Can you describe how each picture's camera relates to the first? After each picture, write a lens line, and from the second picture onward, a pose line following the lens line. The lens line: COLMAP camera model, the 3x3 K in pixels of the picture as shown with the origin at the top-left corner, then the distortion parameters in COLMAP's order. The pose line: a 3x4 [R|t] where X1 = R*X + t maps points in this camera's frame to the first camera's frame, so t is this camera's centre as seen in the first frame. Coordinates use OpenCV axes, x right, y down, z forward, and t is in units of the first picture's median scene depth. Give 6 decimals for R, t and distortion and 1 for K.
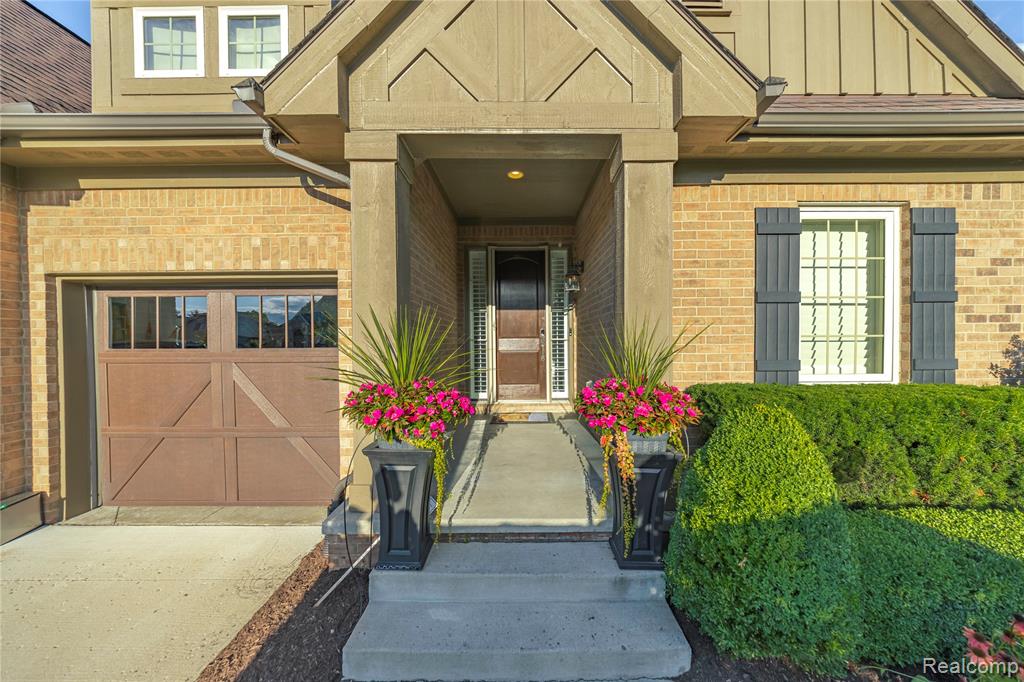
lens RADIAL K [[516.8, 0, 513.6], [0, 516.8, 366.4], [0, 0, 1]] dist [0.000587, 0.000015]
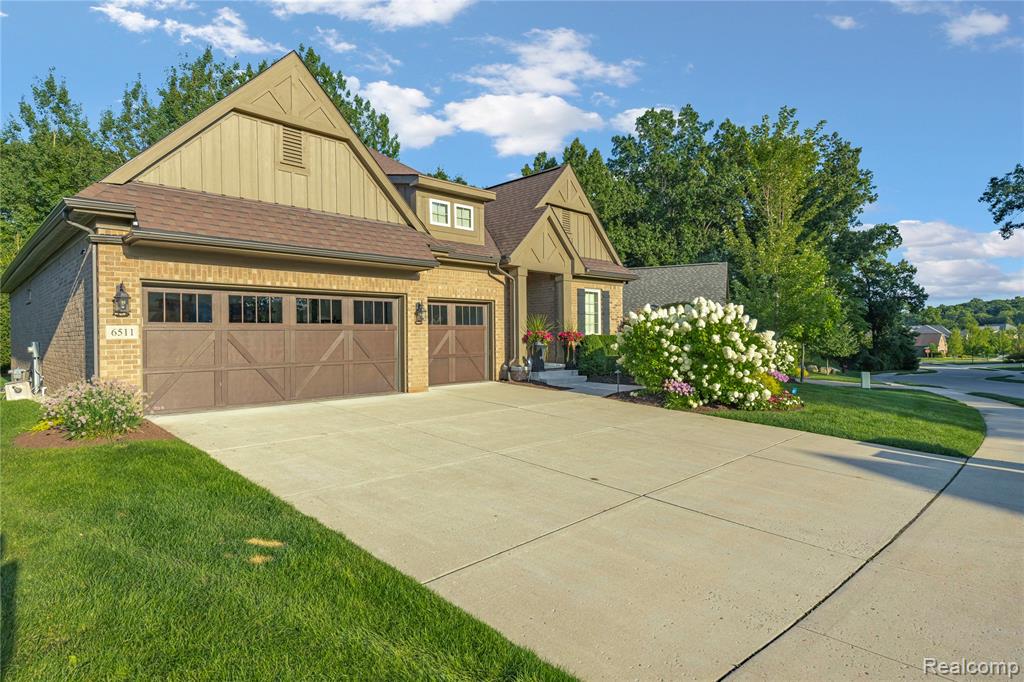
lens RADIAL K [[555.4, 0, 512.0], [0, 555.4, 341.0], [0, 0, 1]] dist [-0.000021, 0.000013]
pose [[0.706542, -0.009478, 0.707608, -2.595461], [0.014344, 0.999897, -0.000930, 0.064246], [-0.707526, 0.010807, 0.706605, -1.415161]]
